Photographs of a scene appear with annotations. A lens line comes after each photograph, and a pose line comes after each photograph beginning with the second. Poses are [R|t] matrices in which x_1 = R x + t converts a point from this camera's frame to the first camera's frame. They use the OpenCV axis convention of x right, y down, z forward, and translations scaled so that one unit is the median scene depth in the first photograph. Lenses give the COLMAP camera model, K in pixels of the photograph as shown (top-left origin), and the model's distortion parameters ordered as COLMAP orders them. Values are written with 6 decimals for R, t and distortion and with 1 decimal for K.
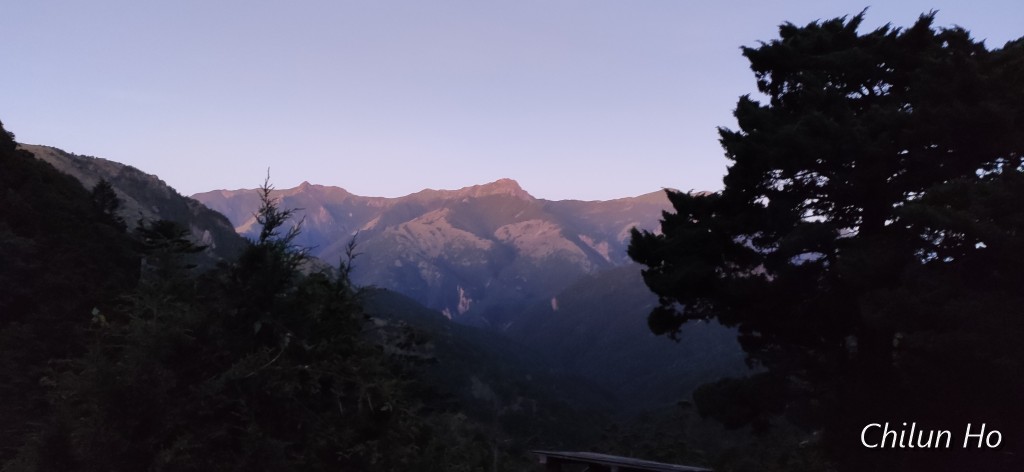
lens RADIAL K [[728.1, 0, 512.0], [0, 728.1, 236.0], [0, 0, 1]] dist [-0.002594, -0.000014]
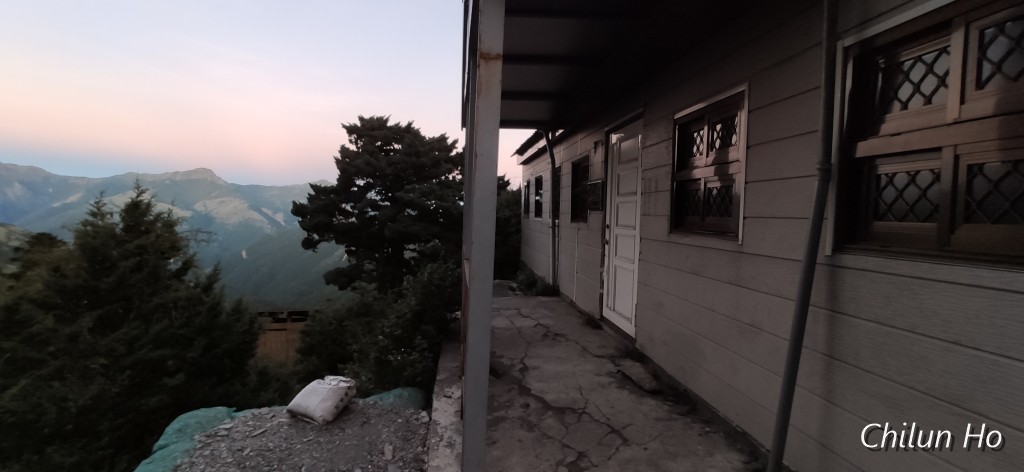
lens RADIAL K [[446.7, 0, 510.6], [0, 446.7, 232.7], [0, 0, 1]] dist [-0.037868, 0.023606]
pose [[0.822853, -0.022682, 0.567801, -0.012521], [-0.005967, 0.998803, 0.048546, 0.004052], [-0.568223, -0.043334, 0.821733, -0.109535]]
